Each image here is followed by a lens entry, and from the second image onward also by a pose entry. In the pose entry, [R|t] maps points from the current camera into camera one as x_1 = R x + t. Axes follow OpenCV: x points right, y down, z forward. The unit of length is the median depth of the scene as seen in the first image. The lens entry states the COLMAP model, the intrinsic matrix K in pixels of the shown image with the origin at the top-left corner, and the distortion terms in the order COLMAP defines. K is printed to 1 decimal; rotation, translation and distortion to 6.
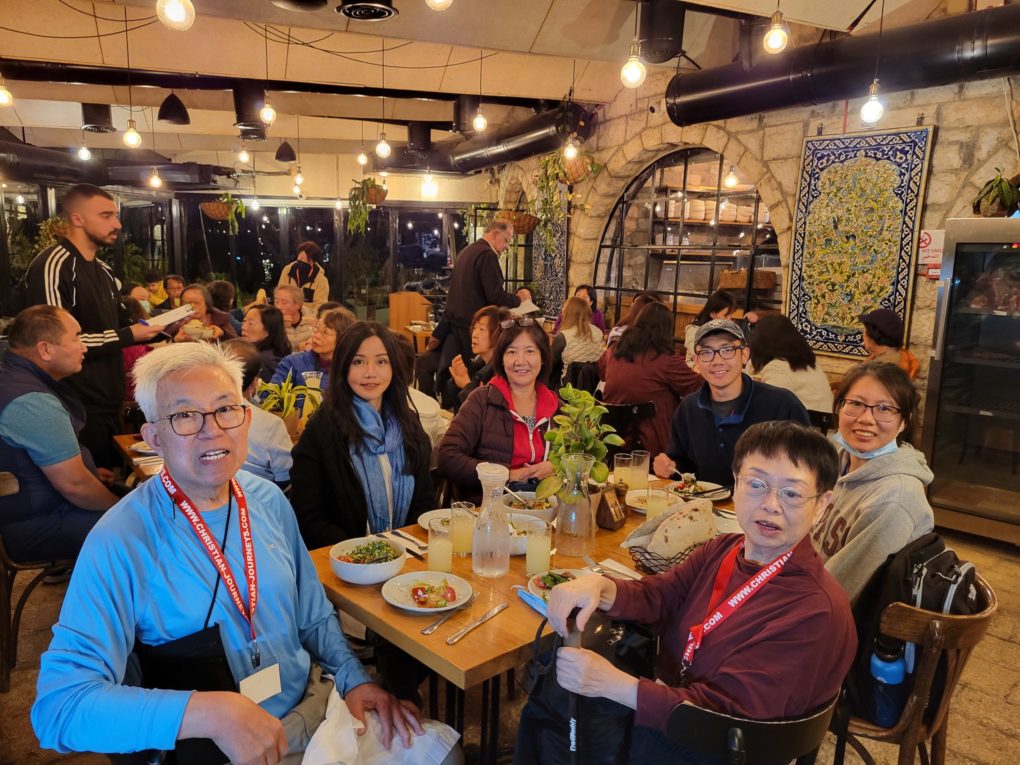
lens RADIAL K [[752.1, 0, 503.5], [0, 752.1, 381.5], [0, 0, 1]] dist [0.001915, -0.005028]
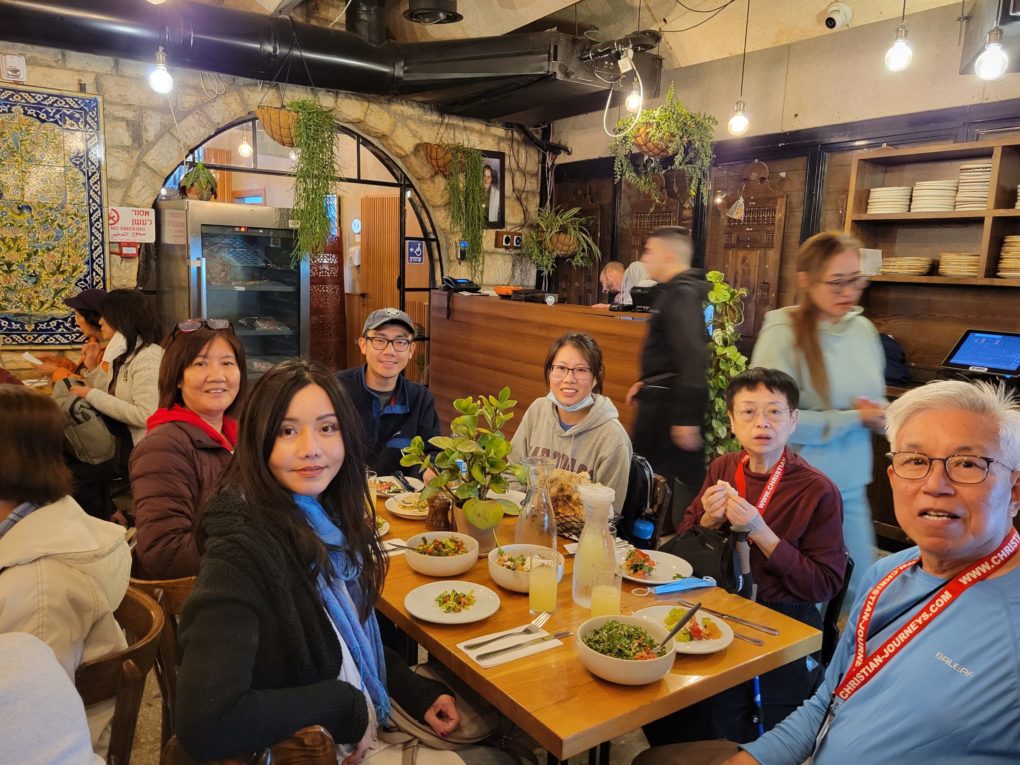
lens RADIAL K [[752.1, 0, 503.5], [0, 752.1, 381.5], [0, 0, 1]] dist [0.001915, -0.005028]
pose [[0.173394, -0.168767, 0.970285, -0.320454], [0.126329, 0.980881, 0.148035, -0.059919], [-0.976717, 0.096907, 0.191399, 0.342530]]
